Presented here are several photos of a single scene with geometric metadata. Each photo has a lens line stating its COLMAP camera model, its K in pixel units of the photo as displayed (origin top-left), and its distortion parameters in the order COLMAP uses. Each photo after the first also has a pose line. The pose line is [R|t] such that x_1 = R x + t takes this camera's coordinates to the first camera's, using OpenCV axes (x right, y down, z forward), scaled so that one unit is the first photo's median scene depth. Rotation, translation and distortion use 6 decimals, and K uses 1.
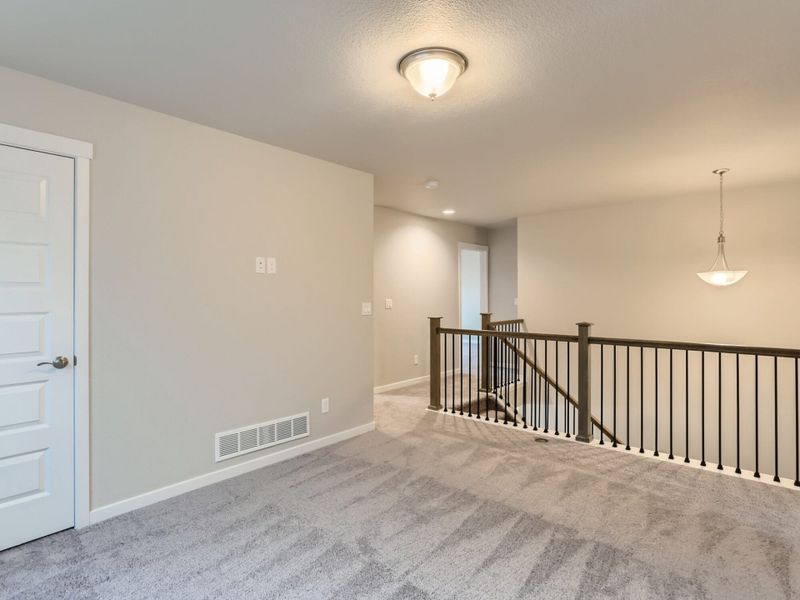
lens RADIAL K [[432.1, 0, 398.1], [0, 432.1, 300.1], [0, 0, 1]] dist [-0.027907, 0.023176]
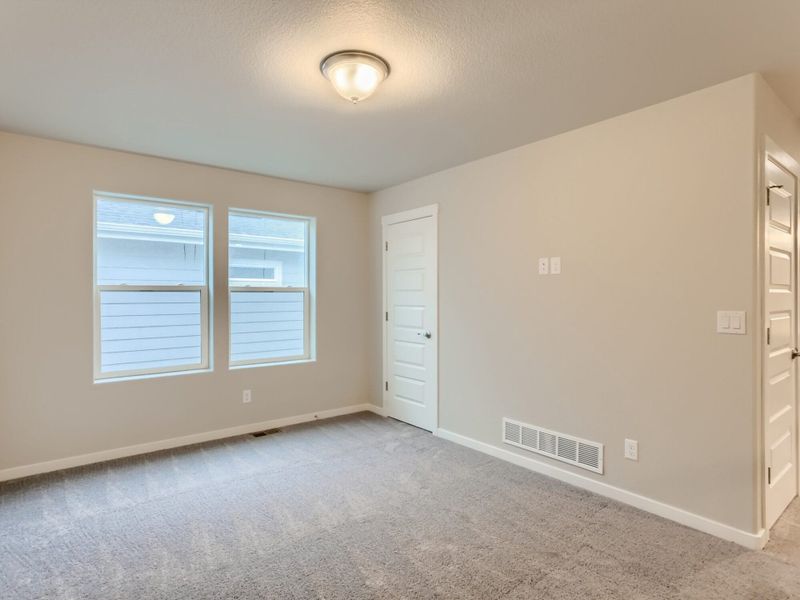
lens RADIAL K [[432.1, 0, 398.1], [0, 432.1, 300.1], [0, 0, 1]] dist [-0.027907, 0.023176]
pose [[-0.156441, 0.009964, -0.987637, 0.691038], [-0.016985, 0.999774, 0.012776, -0.011325], [0.987541, 0.018774, -0.156236, 0.819189]]
